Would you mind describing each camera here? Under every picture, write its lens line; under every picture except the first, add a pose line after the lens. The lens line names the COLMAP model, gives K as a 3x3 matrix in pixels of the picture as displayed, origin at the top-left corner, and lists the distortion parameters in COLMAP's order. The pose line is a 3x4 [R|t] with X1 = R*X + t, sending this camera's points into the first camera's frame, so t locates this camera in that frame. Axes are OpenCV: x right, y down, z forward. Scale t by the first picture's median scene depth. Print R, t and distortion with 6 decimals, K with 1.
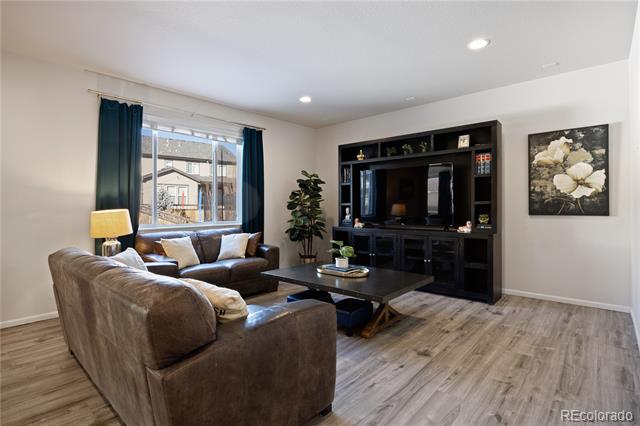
lens RADIAL K [[319.9, 0, 320.0], [0, 319.9, 213.0], [0, 0, 1]] dist [-0.016341, 0.000494]
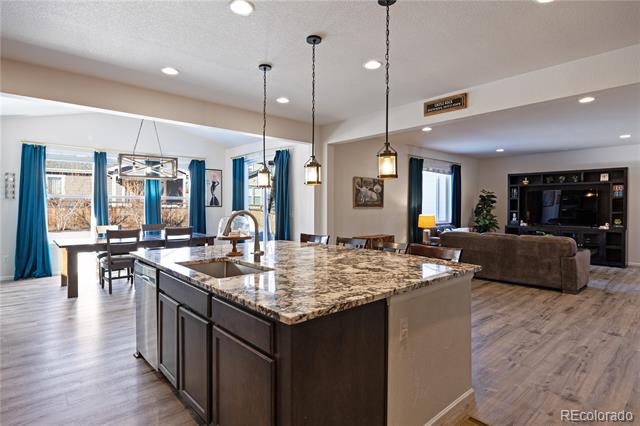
lens RADIAL K [[338.6, 0, 320.0], [0, 338.6, 213.0], [0, 0, 1]] dist [-0.007402, -0.000520]
pose [[0.993281, 0.012341, -0.115067, -0.933033], [-0.012170, 0.999924, 0.002187, -0.013934], [0.115085, -0.000772, 0.993355, -1.073779]]
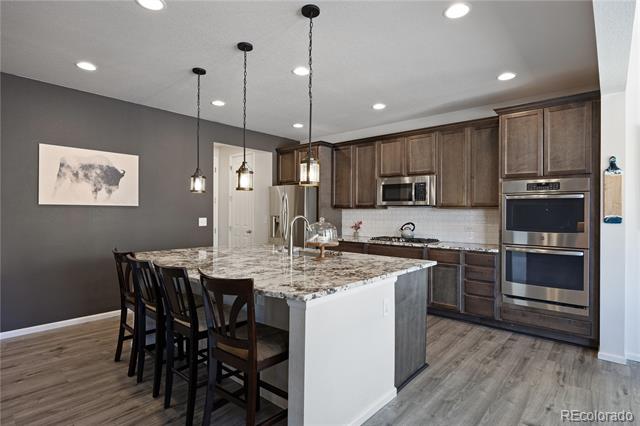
lens RADIAL K [[334.5, 0, 320.0], [0, 334.5, 213.0], [0, 0, 1]] dist [-0.007652, -0.001114]
pose [[-1.000000, 0.000253, -0.000363, -1.193581], [0.000246, 0.999805, 0.019728, -0.037863], [0.000368, 0.019728, -0.999805, 0.365904]]
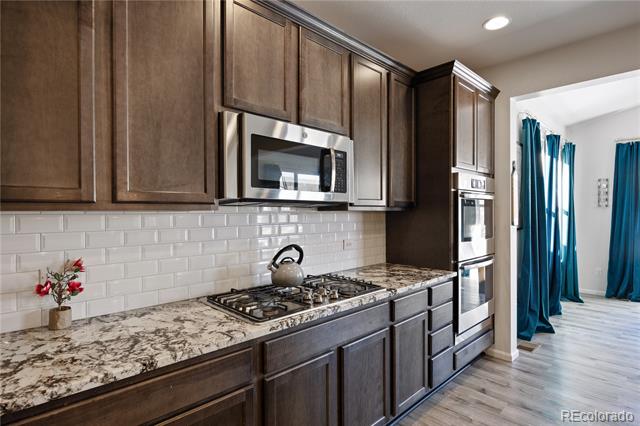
lens RADIAL K [[334.5, 0, 320.0], [0, 334.5, 213.0], [0, 0, 1]] dist [-0.007652, -0.001114]
pose [[-0.081284, 0.013101, -0.996605, -1.039740], [-0.017015, 0.999750, 0.014530, -0.033089], [0.996546, 0.018138, -0.081041, -0.776881]]
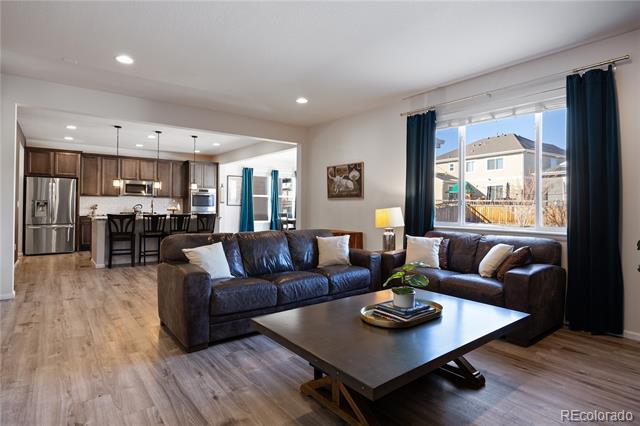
lens RADIAL K [[347.7, 0, 318.9], [0, 347.7, 204.9], [0, 0, 1]] dist [-0.006186, -0.001587]
pose [[-0.185719, 0.000131, -0.982603, 0.650434], [-0.023760, 0.999707, 0.004624, -0.017032], [0.982316, 0.024205, -0.185662, 0.846087]]
